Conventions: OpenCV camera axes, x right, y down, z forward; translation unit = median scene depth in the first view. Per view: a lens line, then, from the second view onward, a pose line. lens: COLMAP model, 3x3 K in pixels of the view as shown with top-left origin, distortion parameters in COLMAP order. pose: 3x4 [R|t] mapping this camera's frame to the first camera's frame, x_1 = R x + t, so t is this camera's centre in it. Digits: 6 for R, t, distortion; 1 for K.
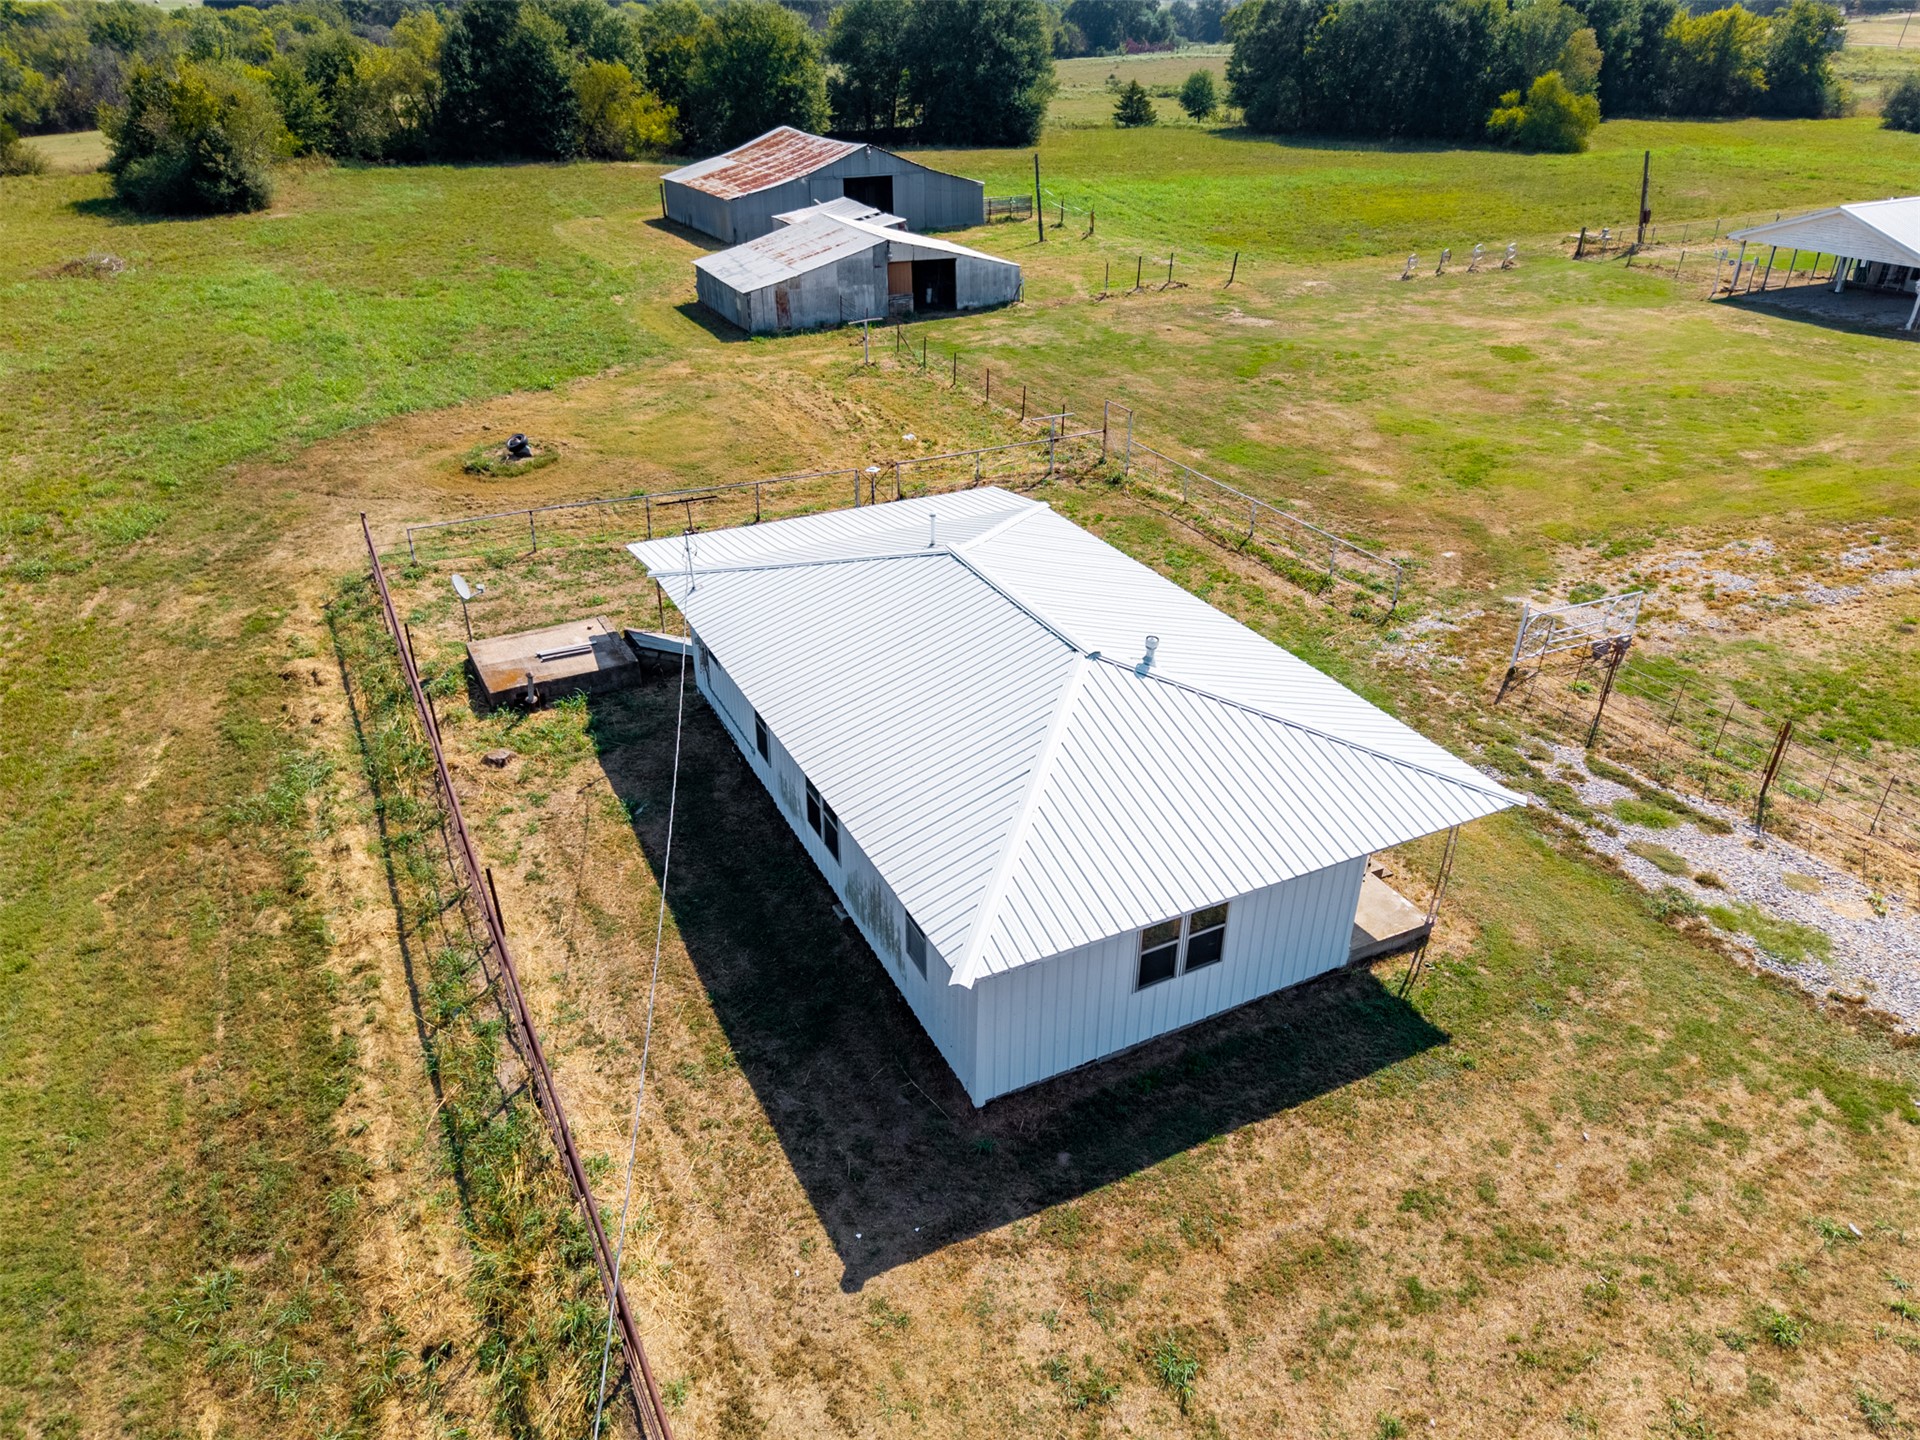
lens RADIAL K [[1288.8, 0, 963.8], [0, 1288.8, 722.3], [0, 0, 1]] dist [0.014590, -0.011597]
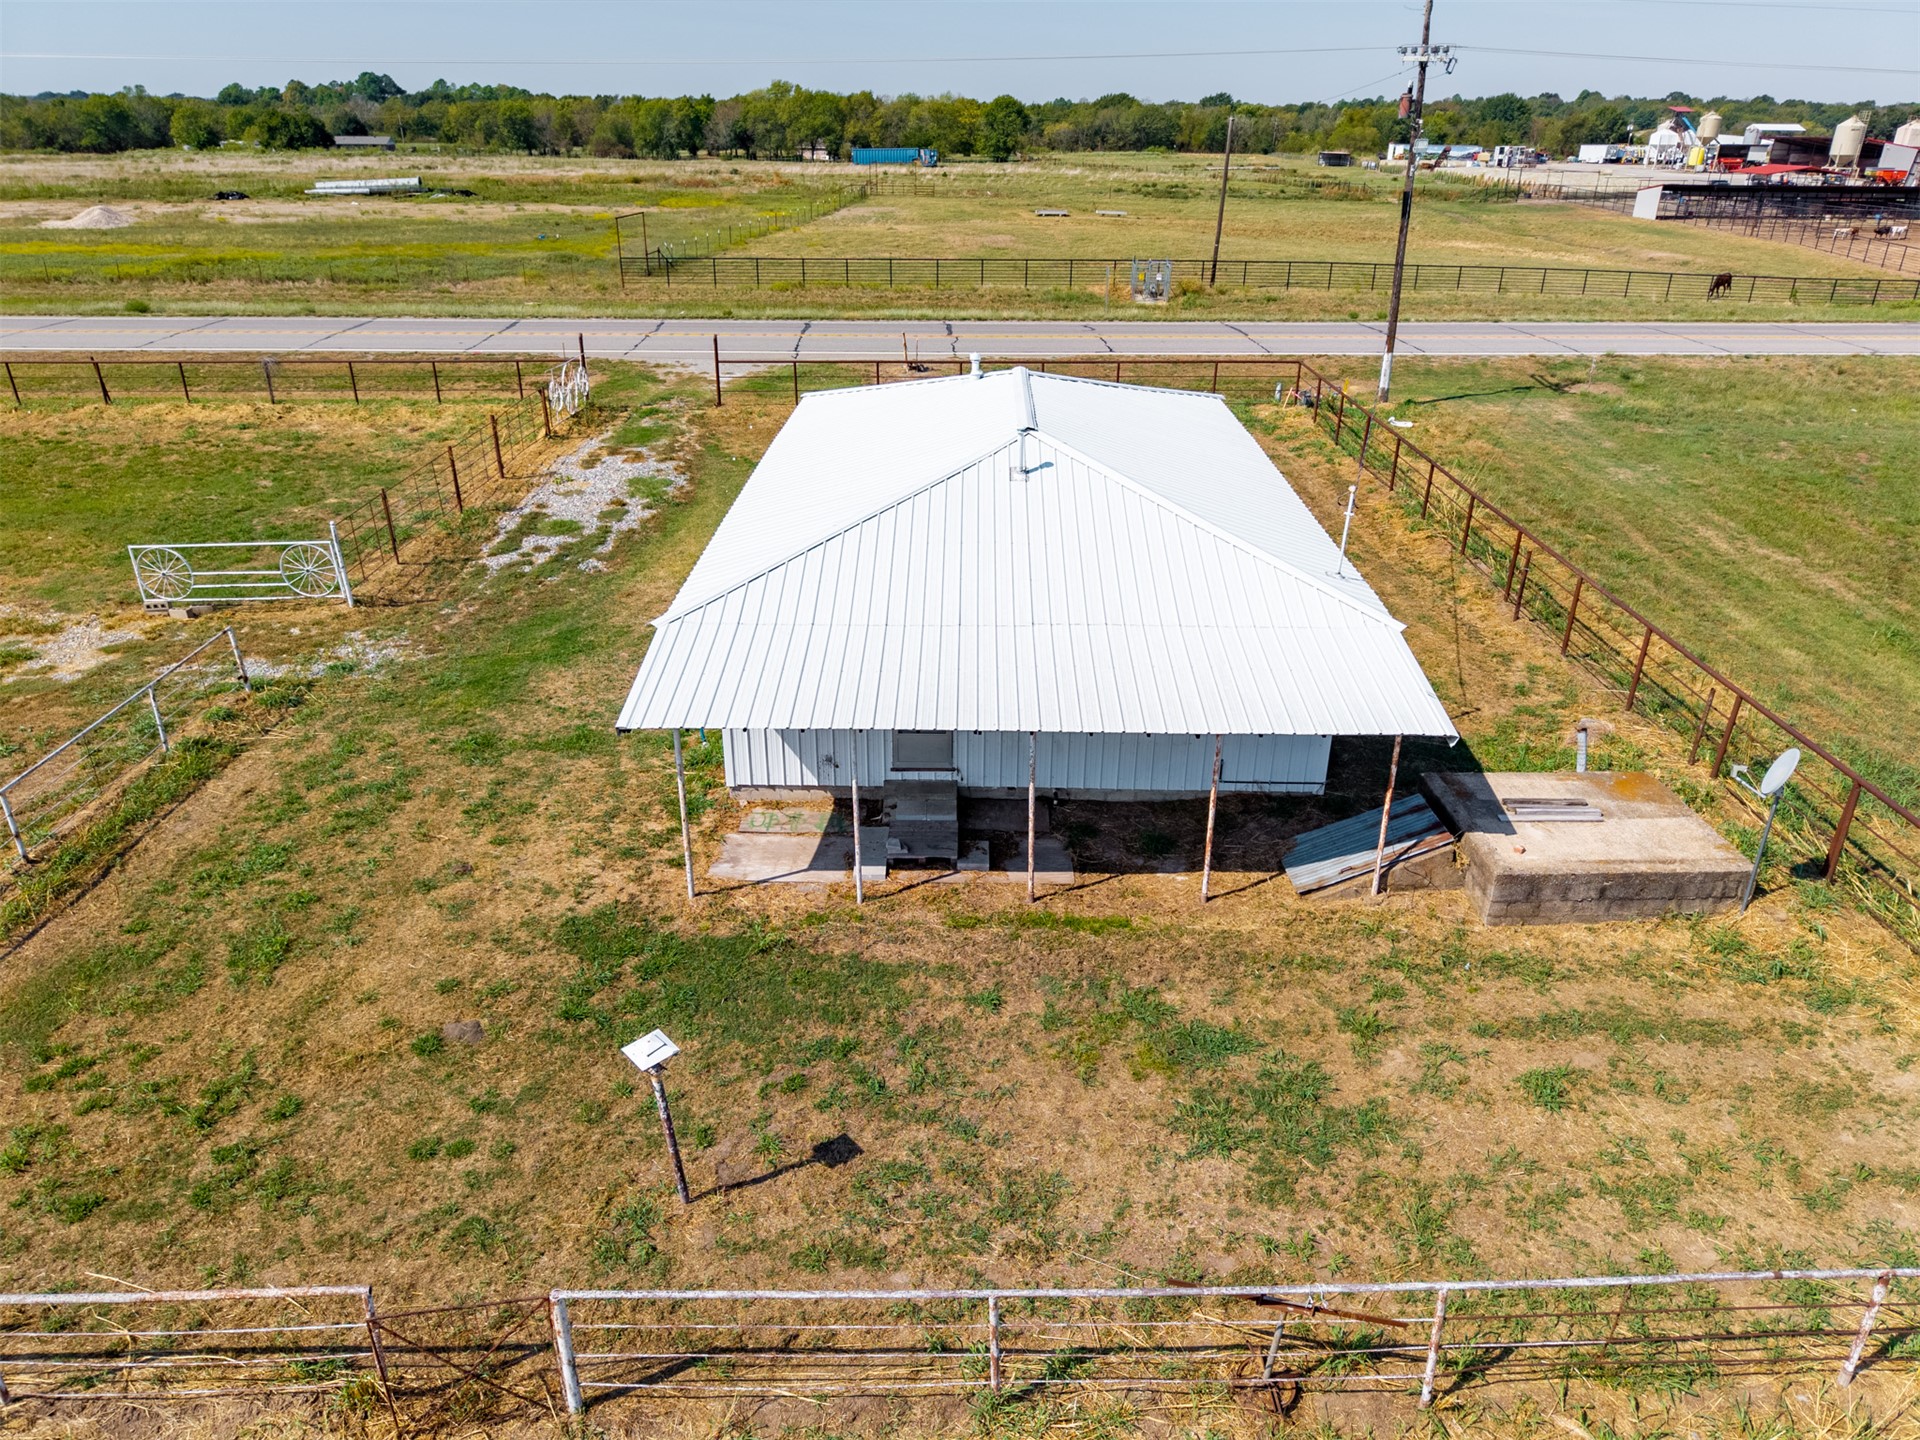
lens RADIAL K [[1288.8, 0, 963.8], [0, 1288.8, 722.3], [0, 0, 1]] dist [0.014590, -0.011597]
pose [[-0.885566, -0.210070, 0.414299, -0.279841], [0.216707, 0.602055, 0.768484, -0.527000], [-0.410867, 0.770325, -0.487636, 1.236187]]
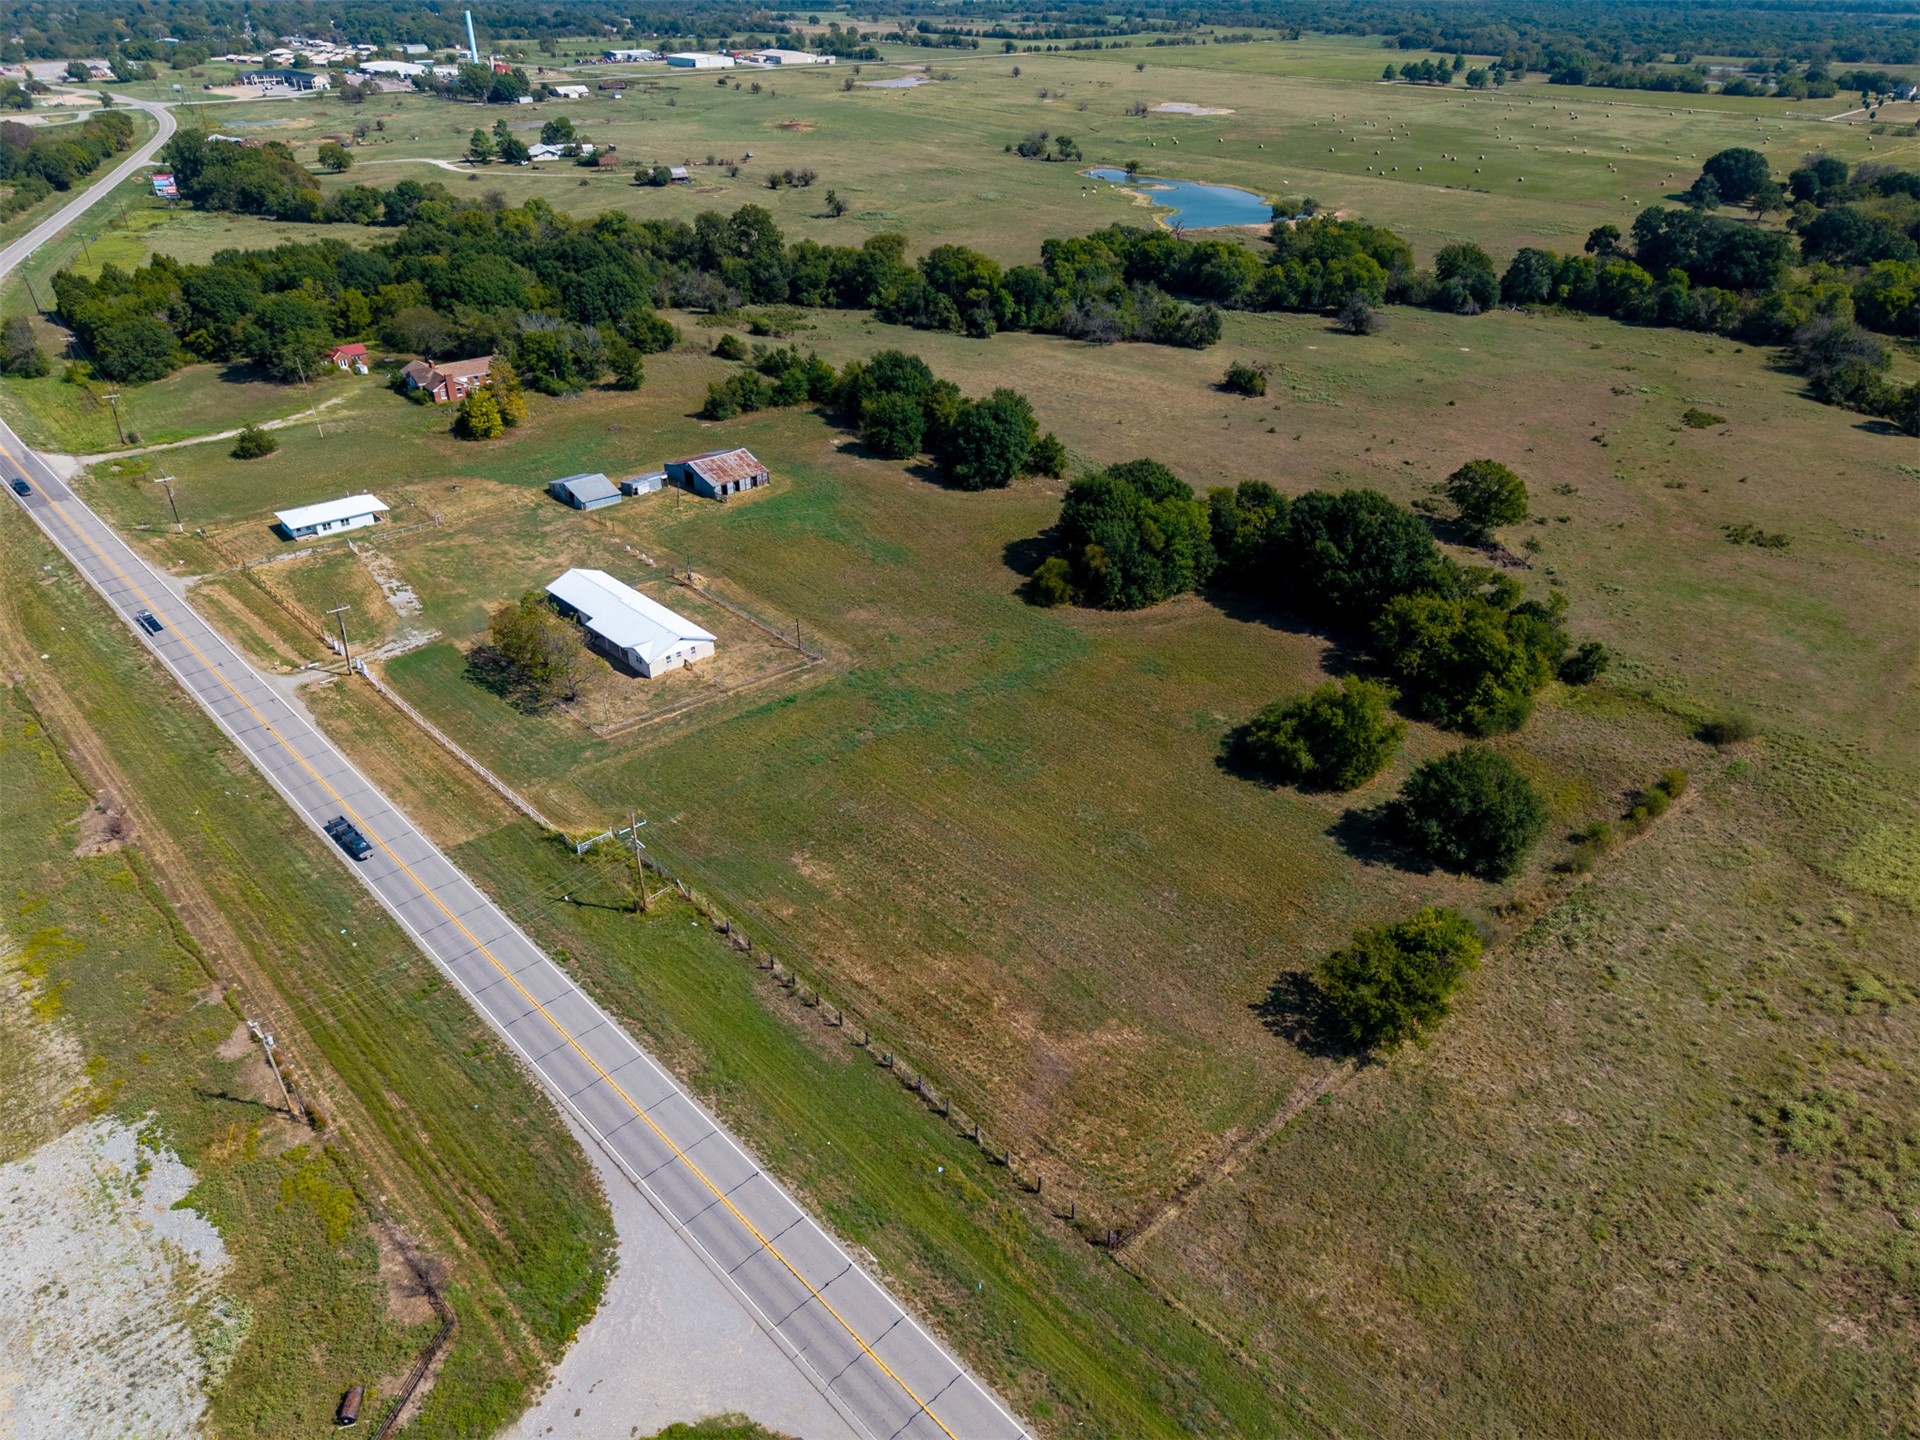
lens RADIAL K [[1288.8, 0, 963.8], [0, 1288.8, 722.3], [0, 0, 1]] dist [0.014590, -0.011597]
pose [[0.235654, 0.490551, -0.838944, 7.905837], [-0.485497, 0.807241, 0.335641, -3.409328], [0.841879, 0.328209, 0.428390, 1.062440]]
